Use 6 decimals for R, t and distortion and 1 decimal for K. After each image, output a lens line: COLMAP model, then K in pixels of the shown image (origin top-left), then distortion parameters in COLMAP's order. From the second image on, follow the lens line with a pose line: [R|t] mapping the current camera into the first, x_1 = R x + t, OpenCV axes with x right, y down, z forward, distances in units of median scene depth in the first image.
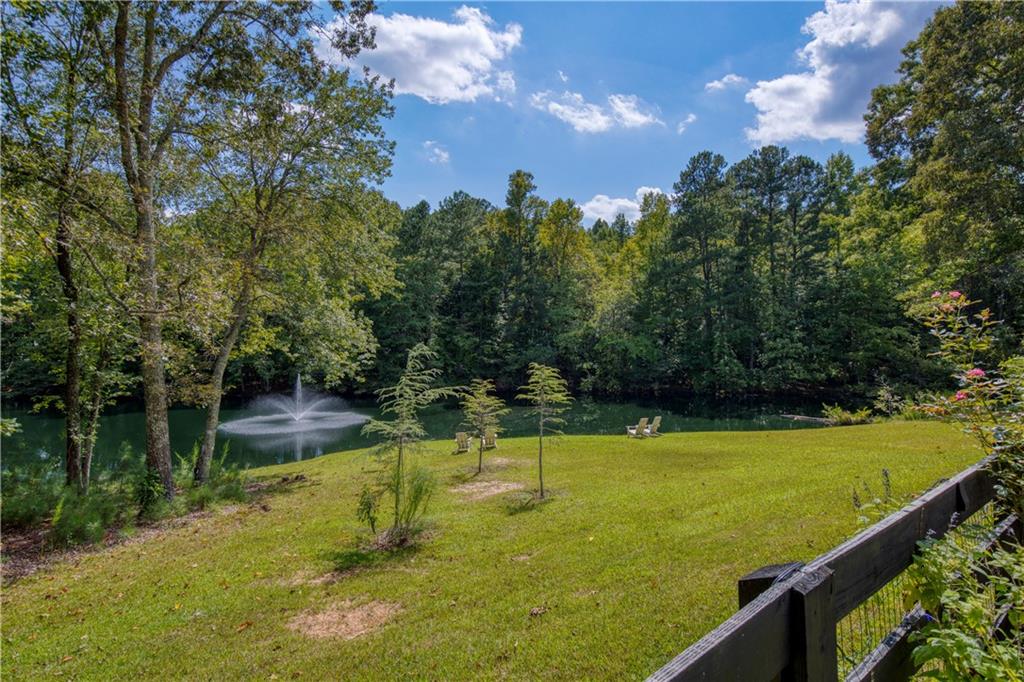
lens RADIAL K [[555.5, 0, 520.4], [0, 555.5, 336.4], [0, 0, 1]] dist [0.004405, 0.000207]
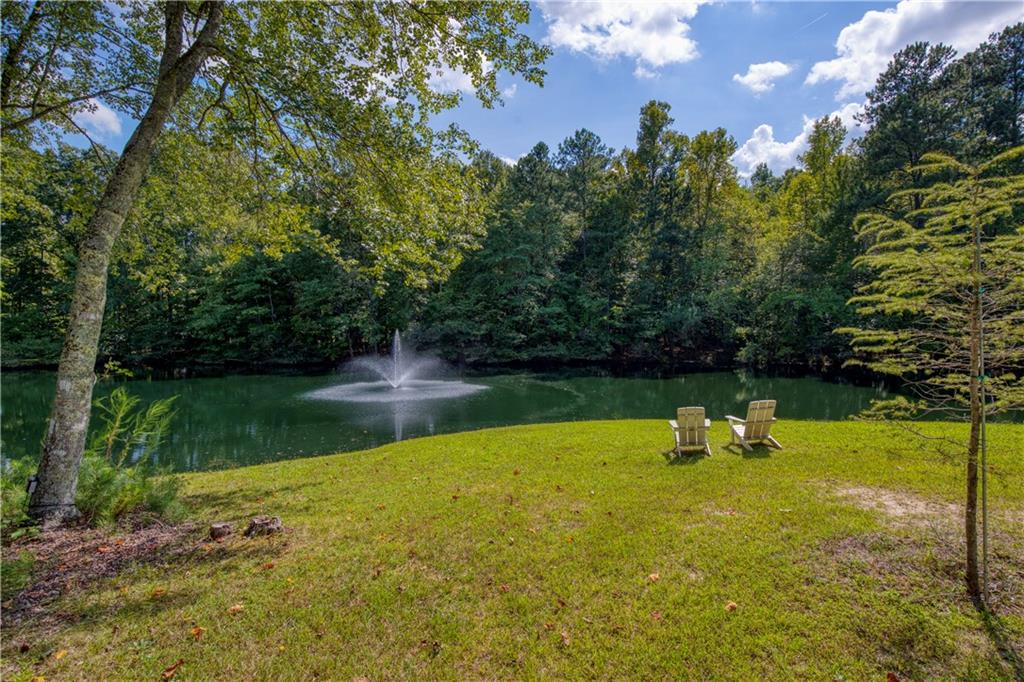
lens RADIAL K [[526.4, 0, 507.1], [0, 526.4, 334.5], [0, 0, 1]] dist [-0.004631, 0.000095]
pose [[0.975851, 0.001452, -0.218432, -0.046467], [0.005076, 0.999557, 0.029321, 0.032311], [0.218378, -0.029722, 0.975412, 0.177916]]
